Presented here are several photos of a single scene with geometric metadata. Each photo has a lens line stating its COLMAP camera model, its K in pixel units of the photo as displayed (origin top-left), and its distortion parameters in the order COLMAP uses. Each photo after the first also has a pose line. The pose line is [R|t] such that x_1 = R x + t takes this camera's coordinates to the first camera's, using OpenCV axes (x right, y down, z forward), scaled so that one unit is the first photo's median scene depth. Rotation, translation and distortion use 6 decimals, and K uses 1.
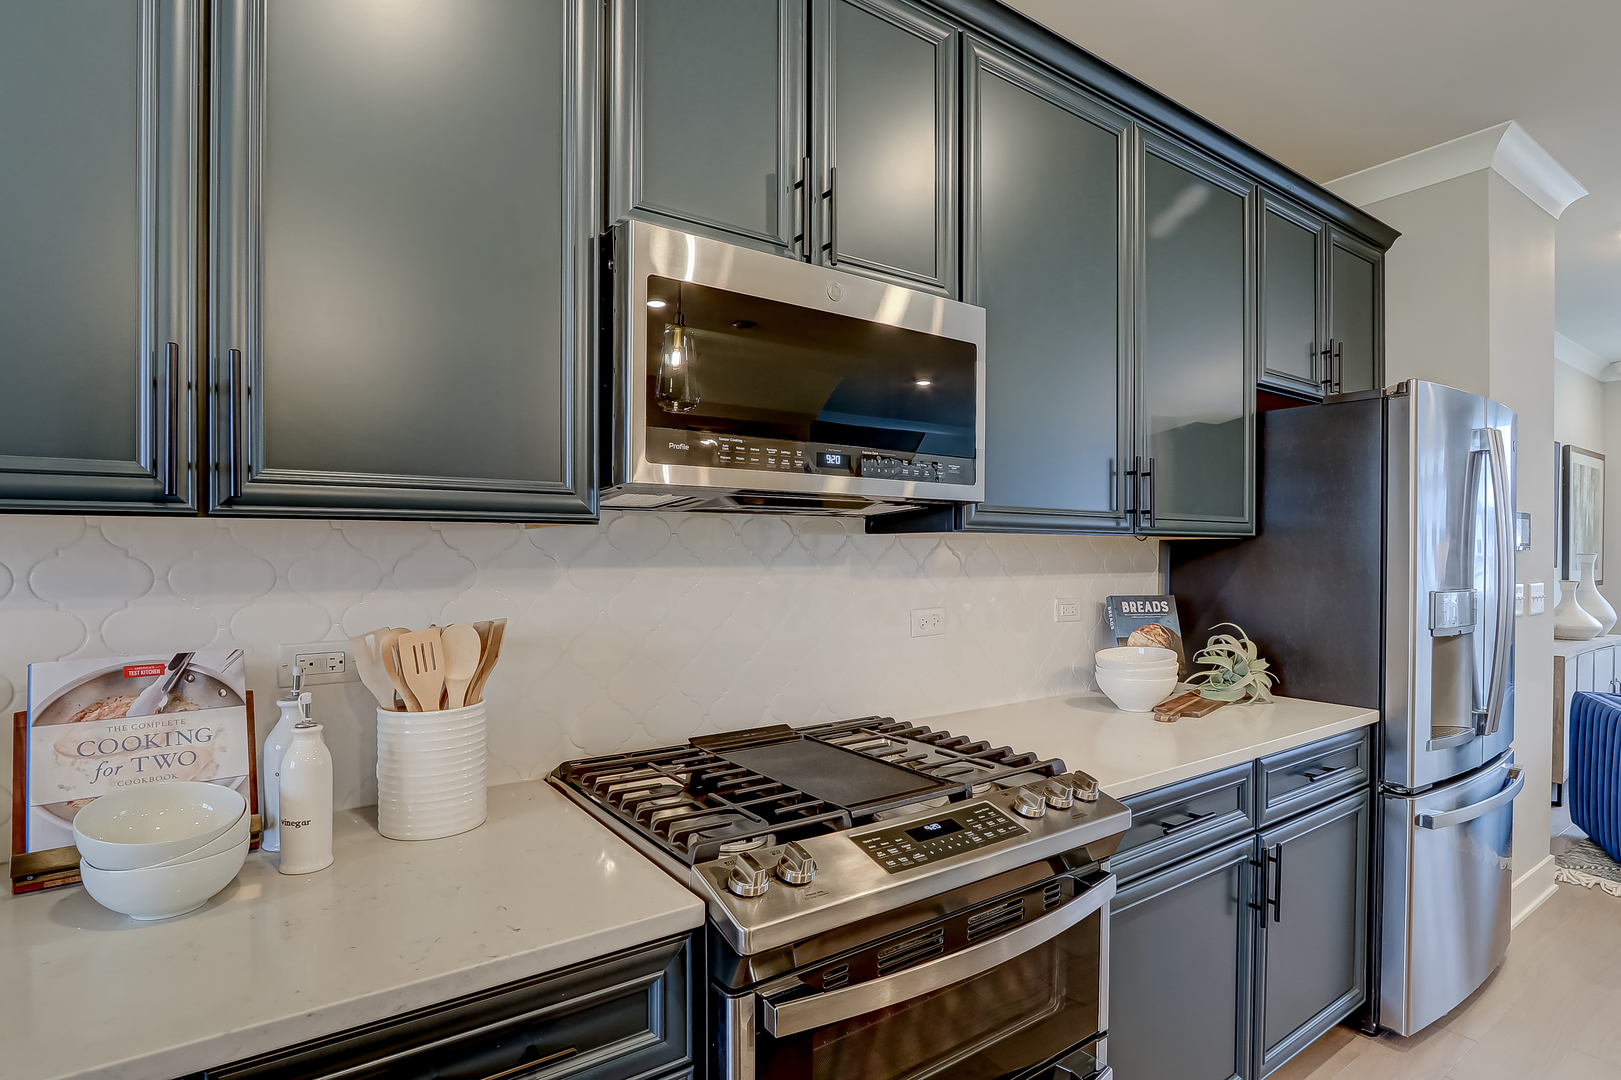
lens RADIAL K [[820.0, 0, 822.5], [0, 820.0, 553.8], [0, 0, 1]] dist [-0.001720, 0.000127]
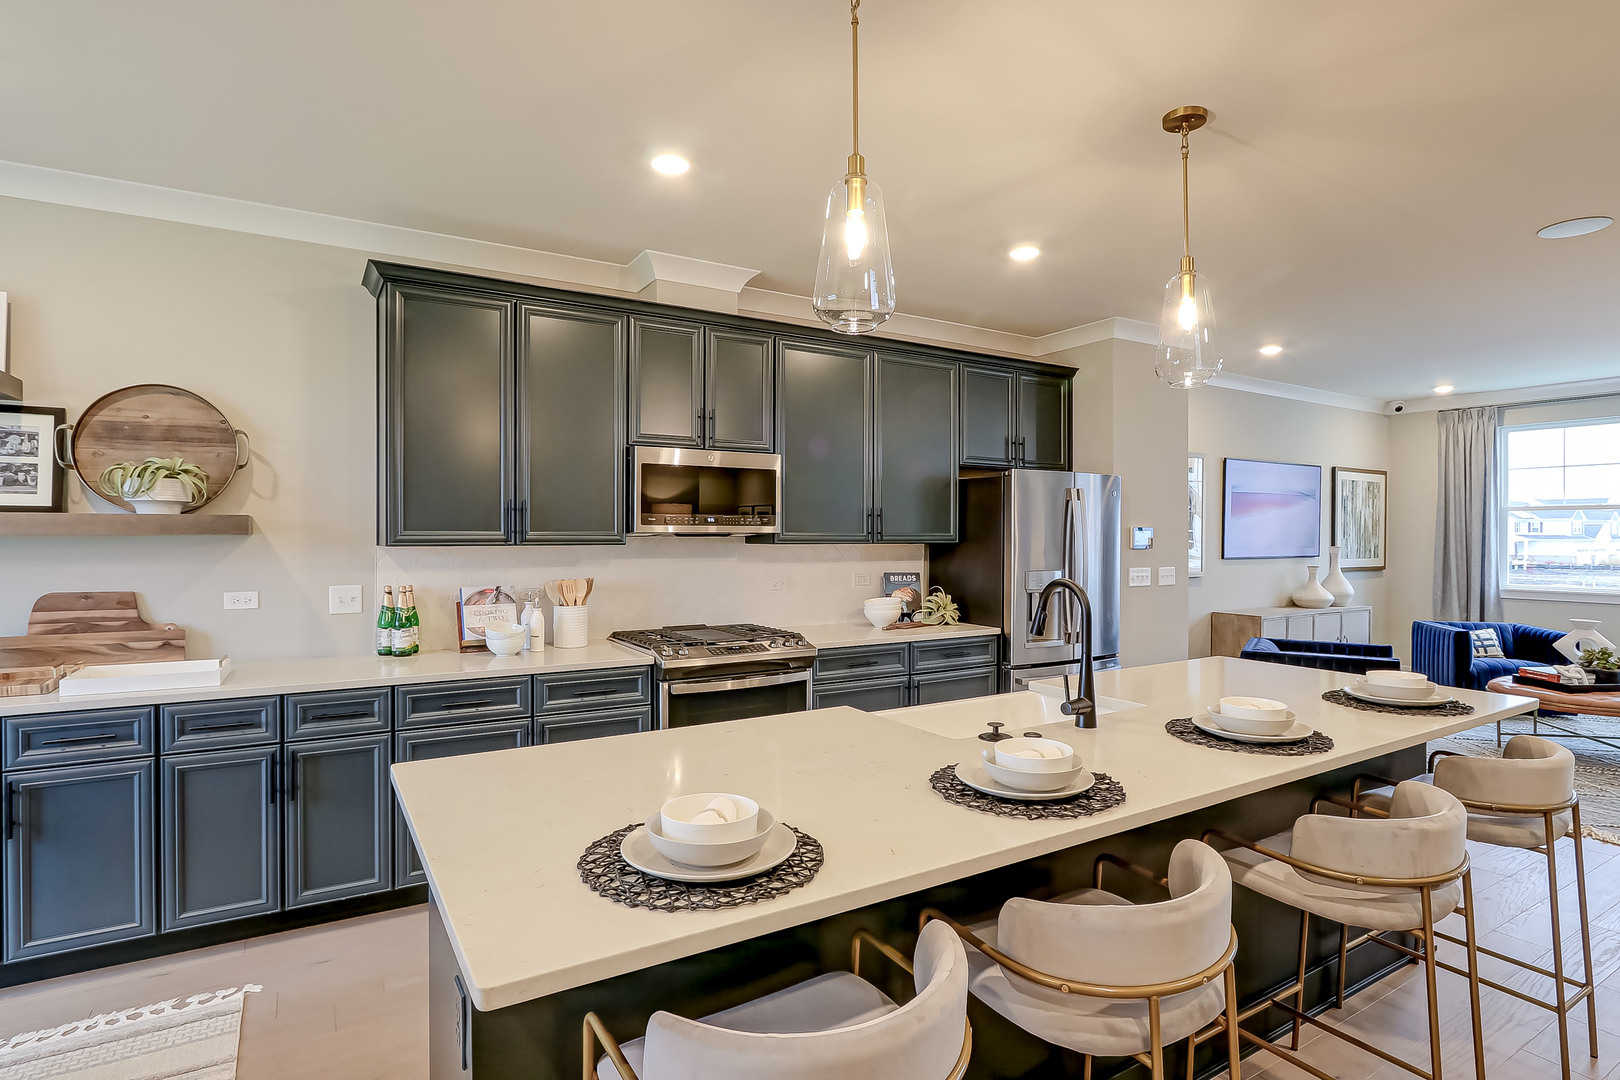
lens RADIAL K [[819.5, 0, 801.0], [0, 819.5, 535.2], [0, 0, 1]] dist [-0.001720, 0.000127]
pose [[0.997131, -0.000522, -0.075693, 0.508579], [0.000138, 0.999987, -0.005080, -0.048769], [0.075694, 0.005055, 0.997118, -1.661093]]
